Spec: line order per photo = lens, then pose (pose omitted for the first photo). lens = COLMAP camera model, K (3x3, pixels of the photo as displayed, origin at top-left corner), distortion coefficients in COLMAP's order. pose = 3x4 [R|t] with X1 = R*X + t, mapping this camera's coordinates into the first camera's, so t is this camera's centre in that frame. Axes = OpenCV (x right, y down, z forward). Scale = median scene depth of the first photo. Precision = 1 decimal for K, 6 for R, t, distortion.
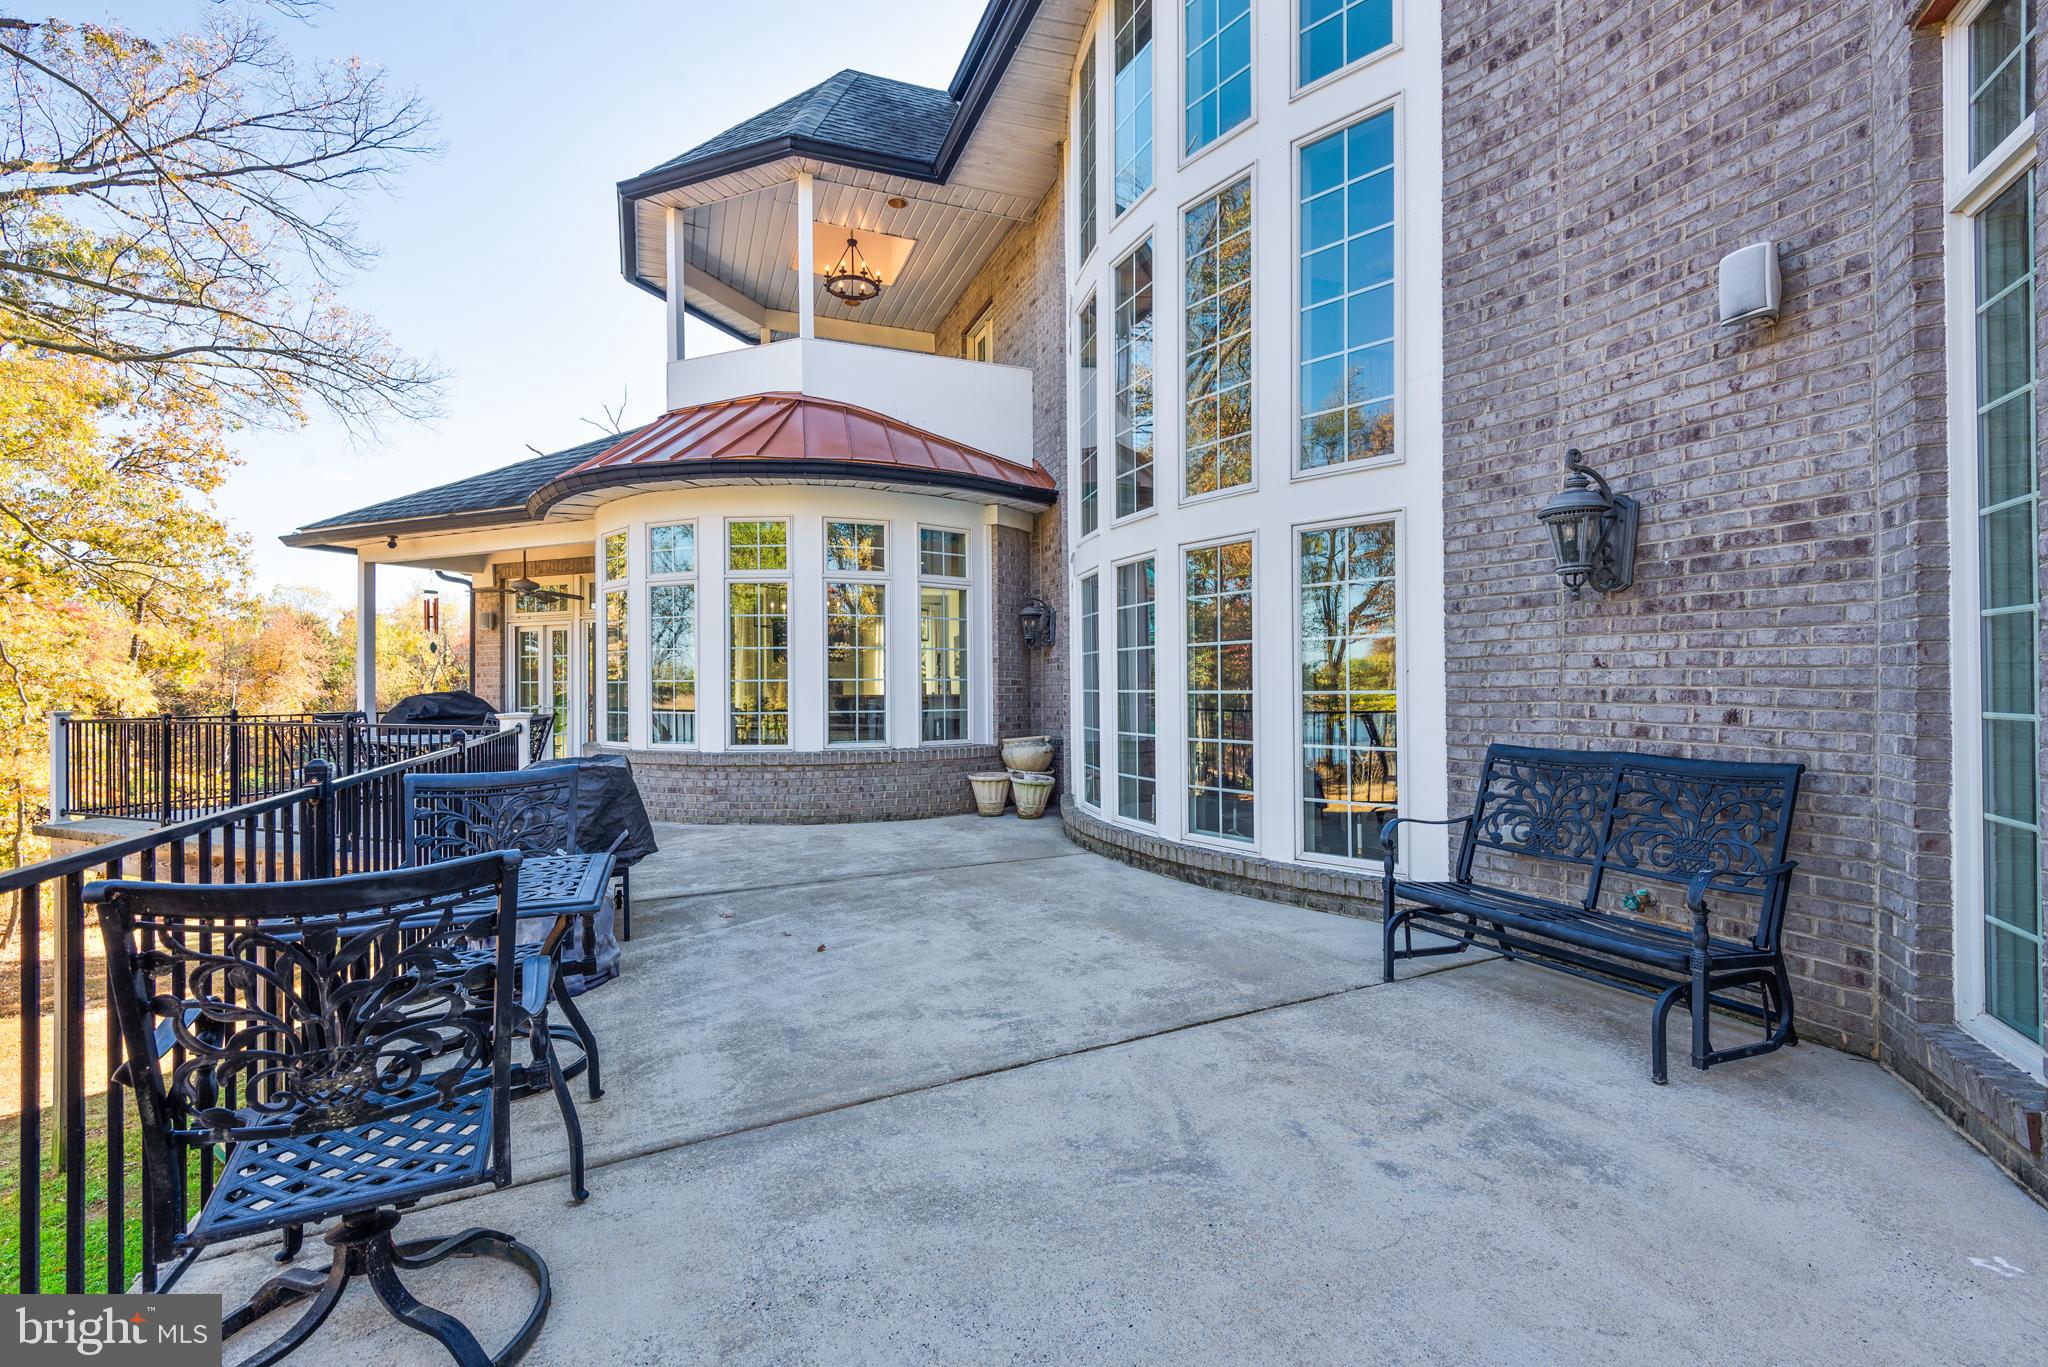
lens RADIAL K [[924.9, 0, 1027.8], [0, 924.9, 680.7], [0, 0, 1]] dist [0.037403, -0.021772]
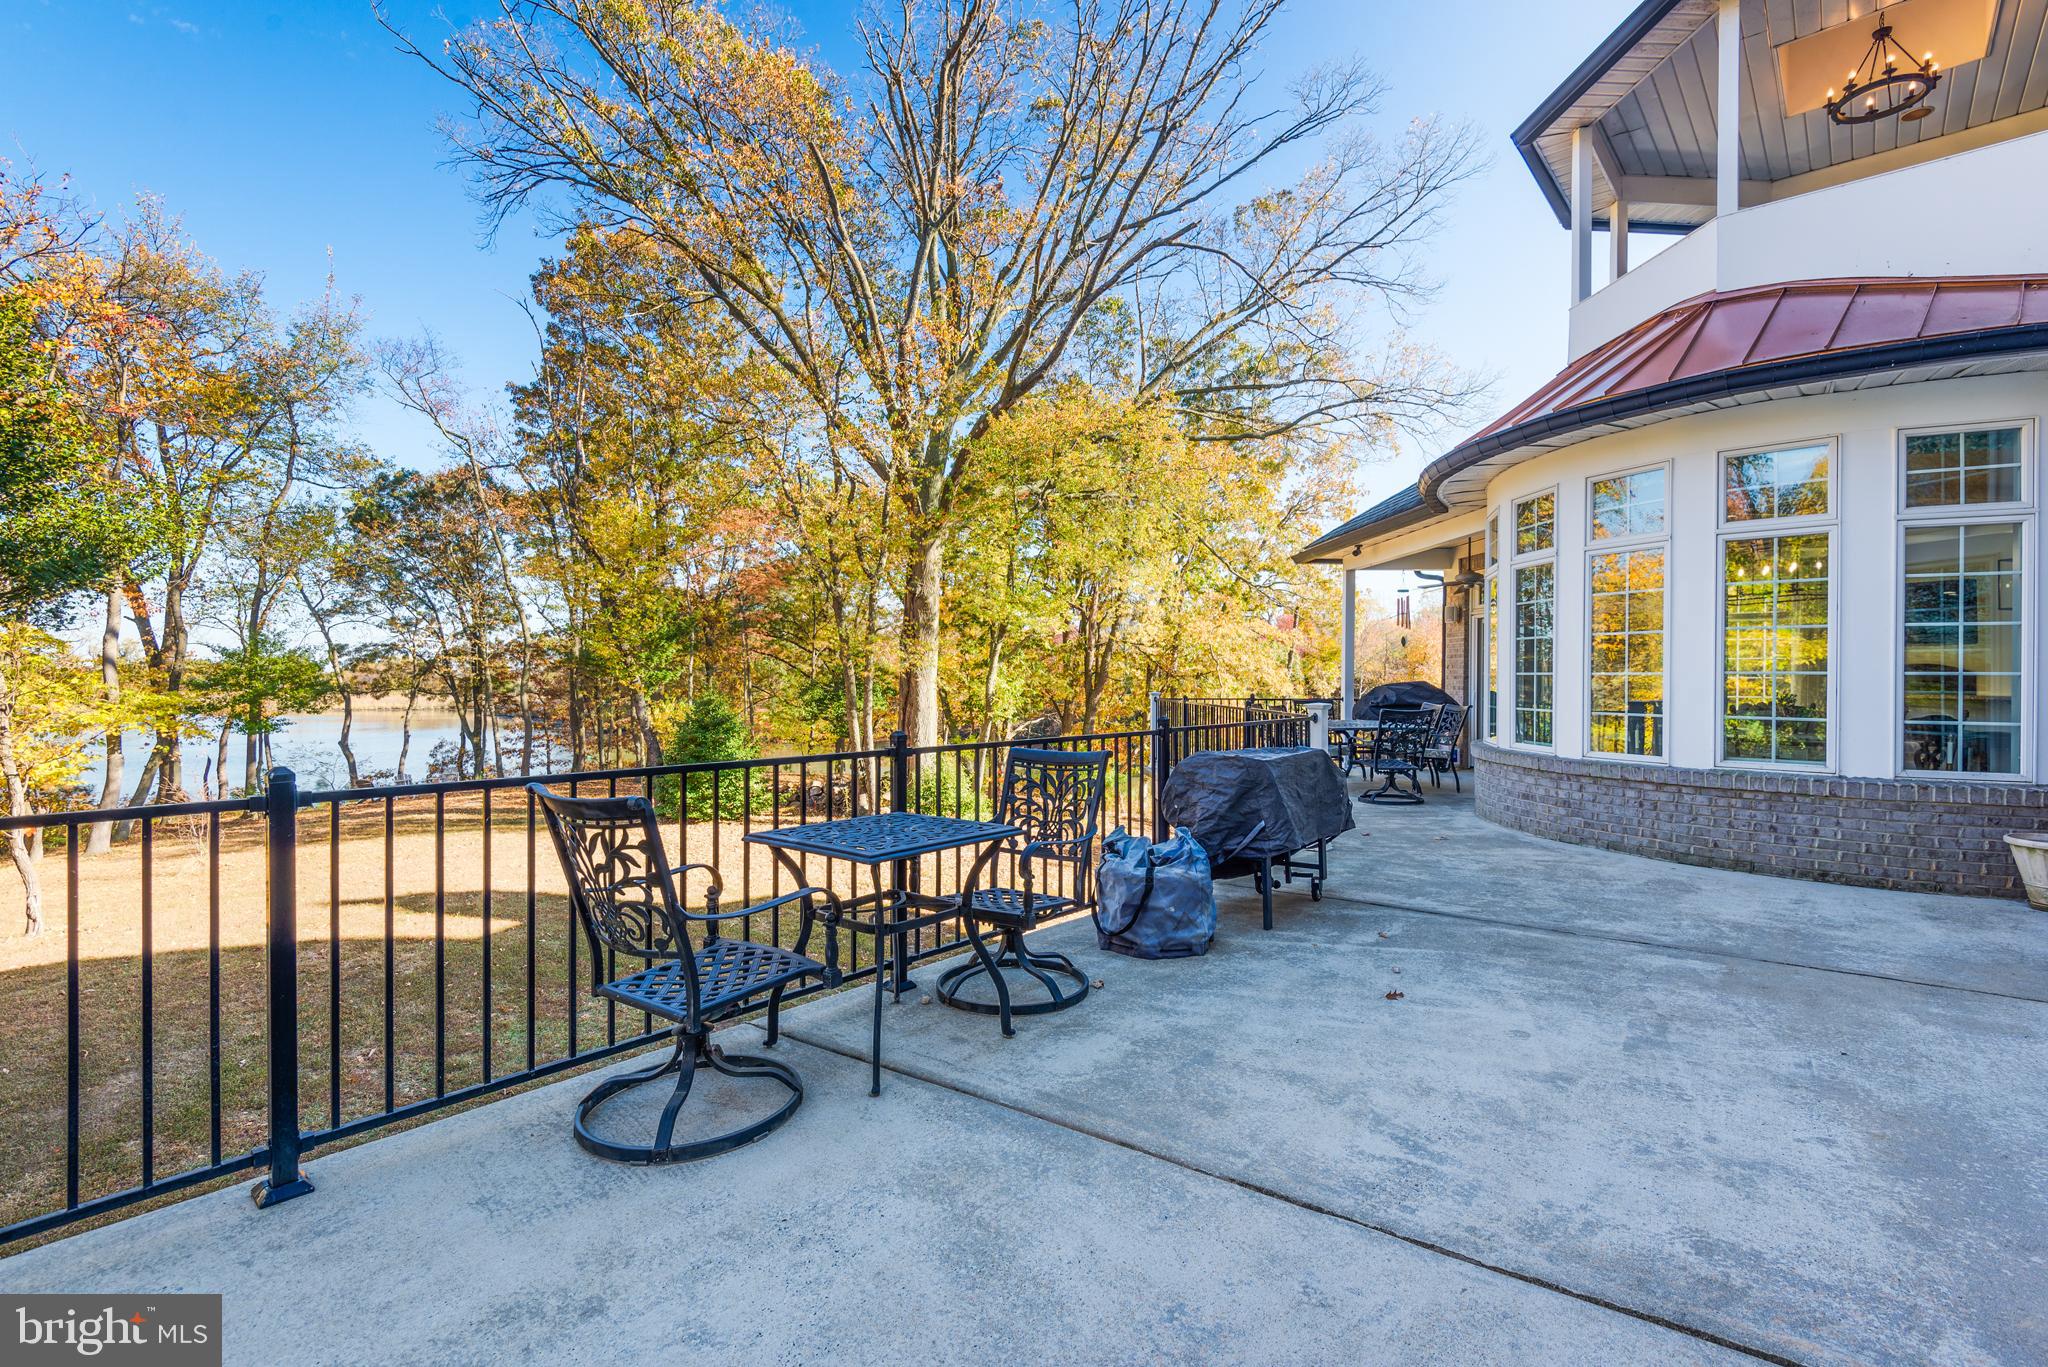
lens RADIAL K [[924.9, 0, 1027.8], [0, 924.9, 680.7], [0, 0, 1]] dist [0.037403, -0.021772]
pose [[0.449575, 0.010346, -0.893182, 0.202439], [-0.000482, 0.999936, 0.011340, -0.002973], [0.893242, -0.004668, 0.449551, 0.176293]]
